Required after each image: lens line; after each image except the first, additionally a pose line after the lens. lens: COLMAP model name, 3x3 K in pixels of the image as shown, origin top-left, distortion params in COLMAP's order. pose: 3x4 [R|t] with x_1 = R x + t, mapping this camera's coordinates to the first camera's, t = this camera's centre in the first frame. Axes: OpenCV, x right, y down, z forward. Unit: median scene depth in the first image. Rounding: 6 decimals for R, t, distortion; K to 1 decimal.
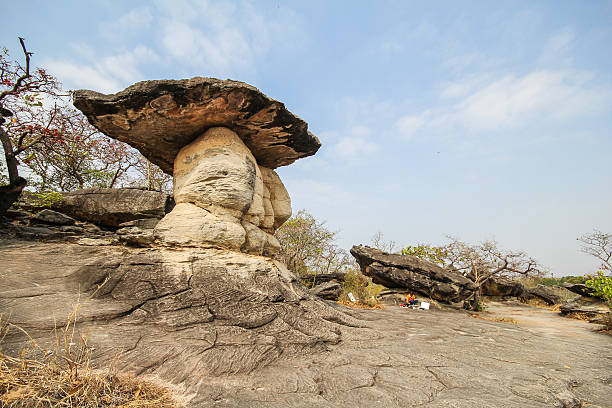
lens RADIAL K [[282.3, 0, 307.4], [0, 282.3, 210.4], [0, 0, 1]] dist [-0.003987, -0.000853]
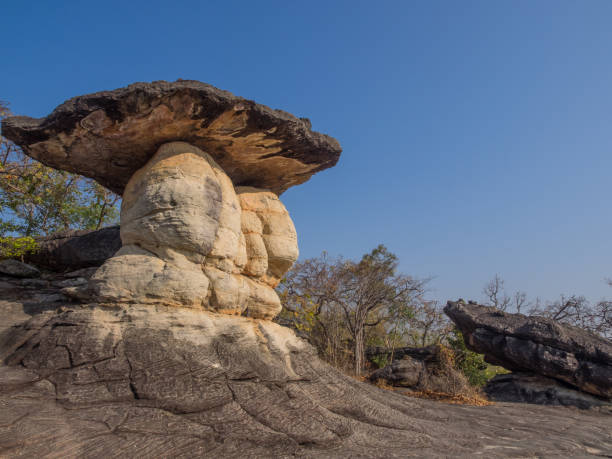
lens RADIAL K [[430.2, 0, 304.2], [0, 430.2, 226.5], [0, 0, 1]] dist [-0.008602, -0.004315]
pose [[0.968963, -0.051668, -0.241745, 0.295570], [0.038551, 0.997532, -0.058682, 0.009358], [0.244180, 0.047541, 0.968564, -0.014105]]
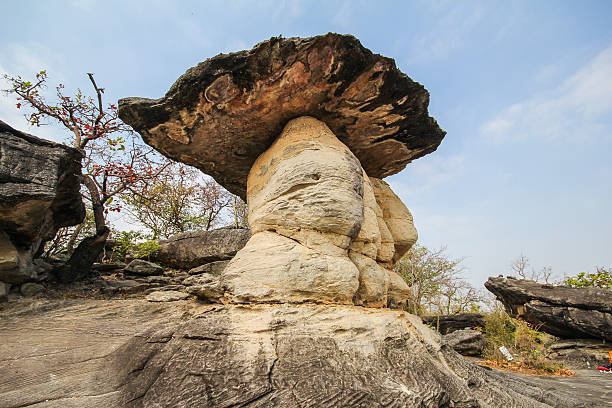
lens RADIAL K [[282.3, 0, 307.4], [0, 282.3, 210.4], [0, 0, 1]] dist [-0.003987, -0.000853]
pose [[0.942031, -0.132090, -0.308432, -0.119342], [0.093334, 0.986129, -0.137254, 0.022881], [0.322283, 0.100510, 0.941292, 0.388965]]
